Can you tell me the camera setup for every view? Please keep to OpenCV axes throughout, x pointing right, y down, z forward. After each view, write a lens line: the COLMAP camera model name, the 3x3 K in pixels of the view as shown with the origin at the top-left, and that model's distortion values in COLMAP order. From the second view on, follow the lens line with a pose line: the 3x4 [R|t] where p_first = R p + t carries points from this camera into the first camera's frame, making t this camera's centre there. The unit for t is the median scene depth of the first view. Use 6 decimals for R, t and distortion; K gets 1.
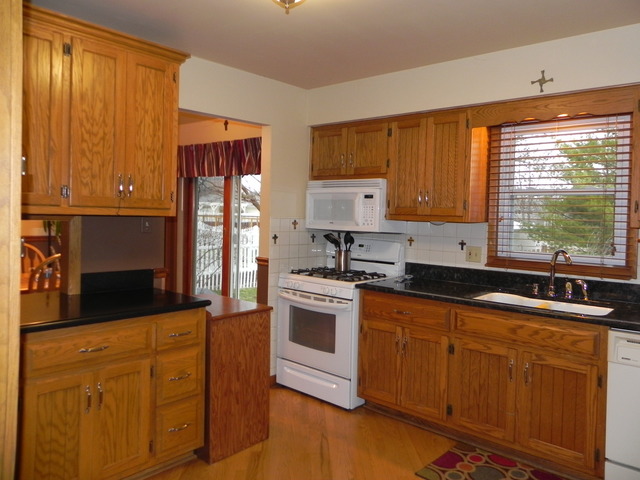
lens RADIAL K [[472.2, 0, 320.3], [0, 472.2, 224.9], [0, 0, 1]] dist [0.007034, 0.001075]
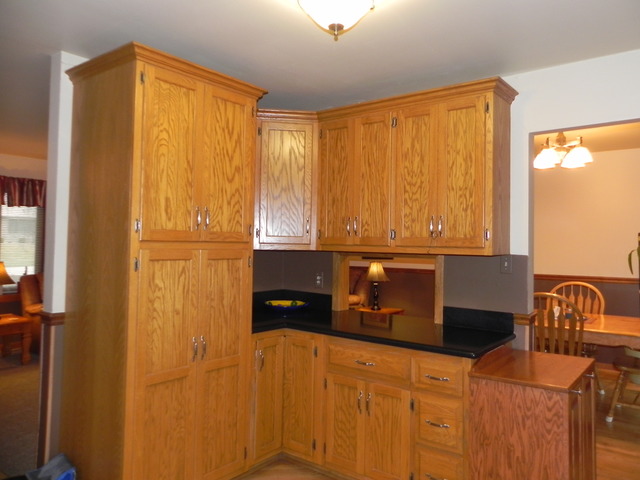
lens RADIAL K [[472.2, 0, 320.3], [0, 472.2, 224.9], [0, 0, 1]] dist [0.007034, 0.001075]
pose [[0.090345, -0.059990, -0.994102, 0.612063], [-0.029757, 0.997576, -0.062904, -0.010737], [0.995466, 0.035265, 0.088341, 0.624378]]
